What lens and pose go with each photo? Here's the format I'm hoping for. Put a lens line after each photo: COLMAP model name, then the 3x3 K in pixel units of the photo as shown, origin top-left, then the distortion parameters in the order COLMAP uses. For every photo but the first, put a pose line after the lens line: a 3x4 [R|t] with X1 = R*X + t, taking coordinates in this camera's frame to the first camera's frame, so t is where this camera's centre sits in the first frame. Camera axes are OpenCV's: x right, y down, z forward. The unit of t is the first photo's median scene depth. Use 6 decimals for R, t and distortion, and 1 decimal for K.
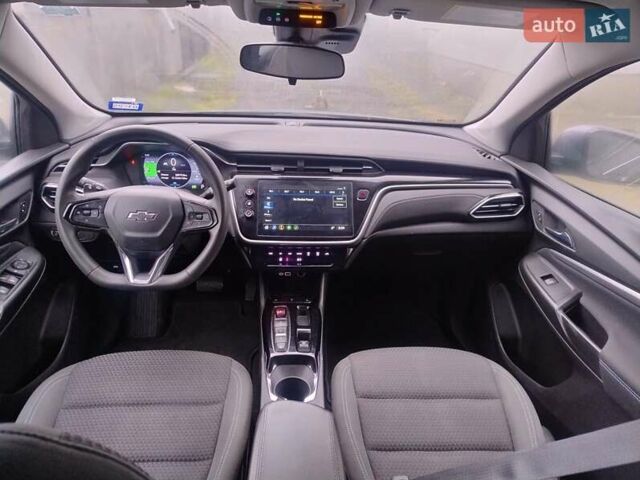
lens RADIAL K [[468.5, 0, 336.9], [0, 468.5, 239.1], [0, 0, 1]] dist [0.035349, -0.042342]
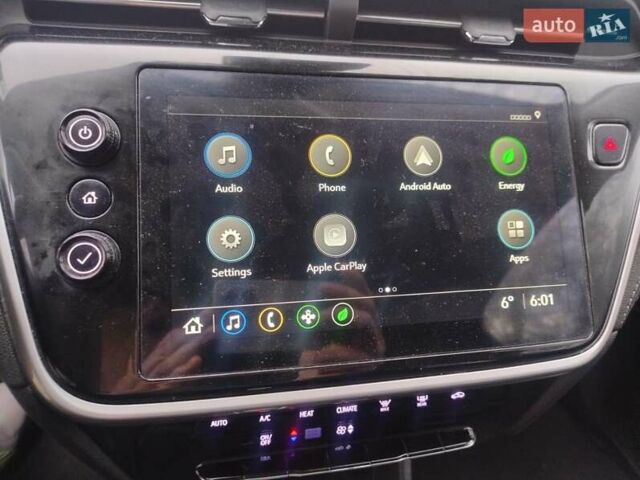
lens RADIAL K [[468.5, 0, 336.9], [0, 468.5, 237.7], [0, 0, 1]] dist [0.035349, -0.042342]
pose [[0.991065, -0.026558, 0.130707, -0.114752], [0.005254, 0.986989, 0.160704, -0.089720], [-0.133274, -0.158582, 0.978310, 0.802933]]
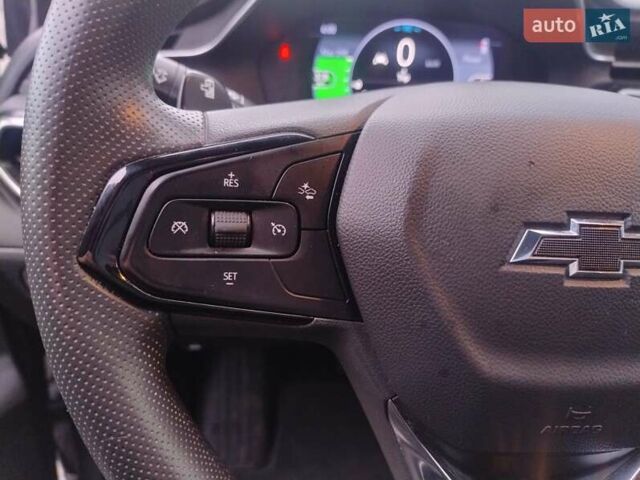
lens RADIAL K [[468.5, 0, 320.6], [0, 468.5, 240.7], [0, 0, 1]] dist [0.035349, -0.042342]
pose [[0.999846, 0.000668, -0.017514, -0.416010], [-0.000323, 0.999806, 0.019689, -0.045416], [0.017524, -0.019680, 0.999653, 0.707905]]
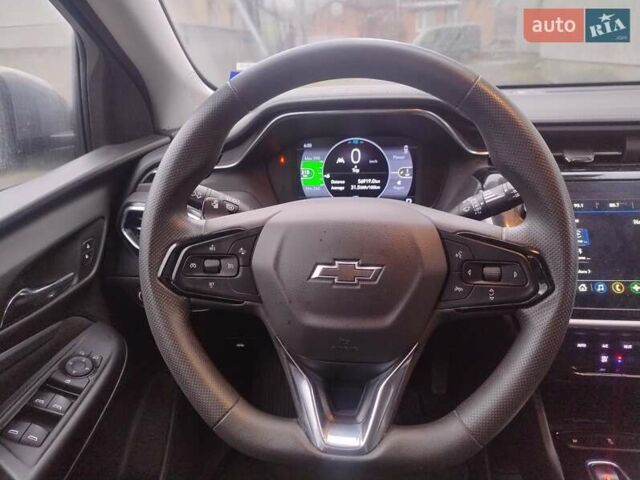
lens RADIAL K [[468.5, 0, 322.4], [0, 468.5, 242.9], [0, 0, 1]] dist [0.035349, -0.042342]
pose [[0.981446, -0.014738, -0.191171, -0.298935], [0.005100, 0.998695, -0.050812, -0.045221], [0.191670, 0.048894, 0.980241, 0.516528]]
